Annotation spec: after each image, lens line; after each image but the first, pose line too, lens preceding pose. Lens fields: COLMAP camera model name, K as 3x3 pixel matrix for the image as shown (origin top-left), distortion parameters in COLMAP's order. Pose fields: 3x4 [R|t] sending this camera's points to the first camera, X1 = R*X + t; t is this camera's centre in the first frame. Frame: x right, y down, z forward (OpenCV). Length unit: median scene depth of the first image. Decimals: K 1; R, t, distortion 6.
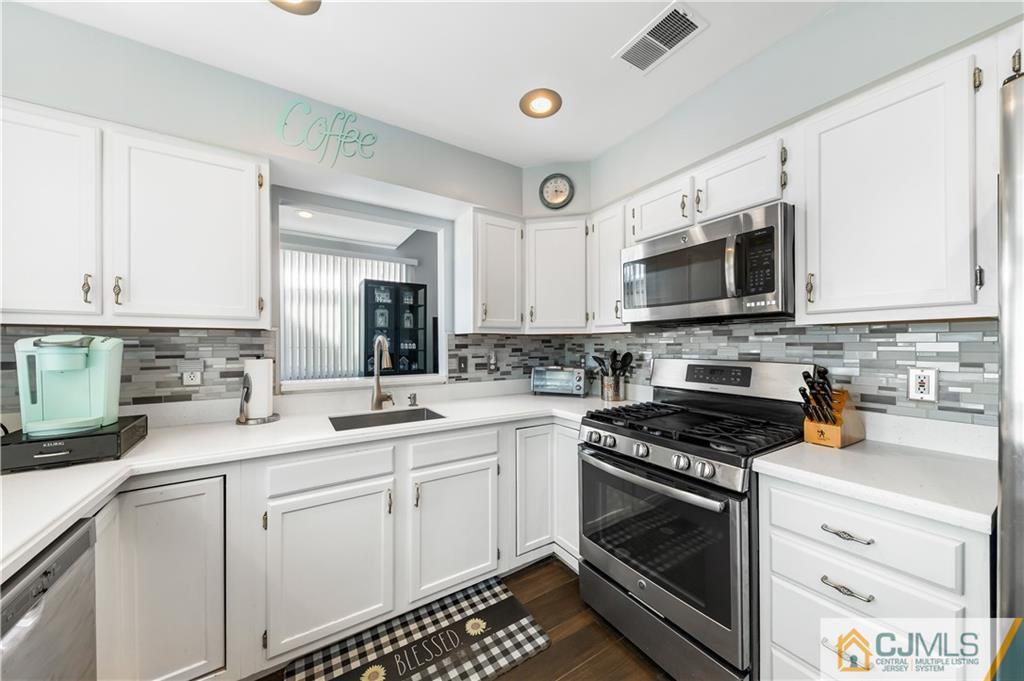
lens RADIAL K [[353.1, 0, 516.4], [0, 353.1, 344.2], [0, 0, 1]] dist [0.006776, -0.000715]
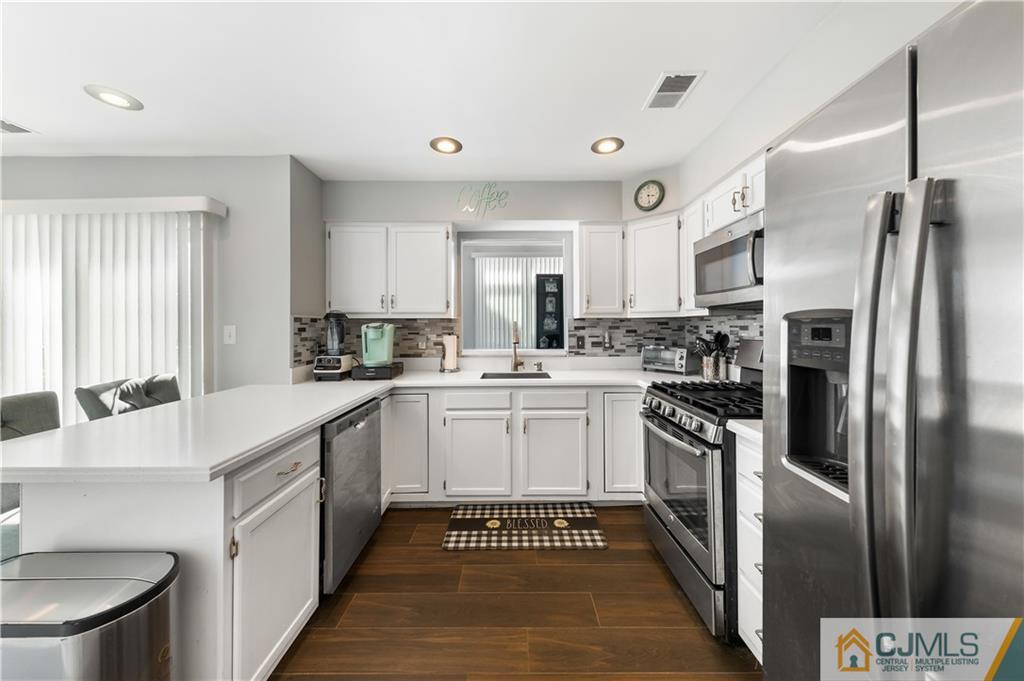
lens RADIAL K [[353.1, 0, 512.4], [0, 353.1, 324.4], [0, 0, 1]] dist [0.006776, -0.000715]
pose [[0.846753, -0.004232, -0.531970, 0.441903], [0.003045, 0.999991, -0.003108, -0.005717], [0.531978, 0.001012, 0.846757, -0.291073]]
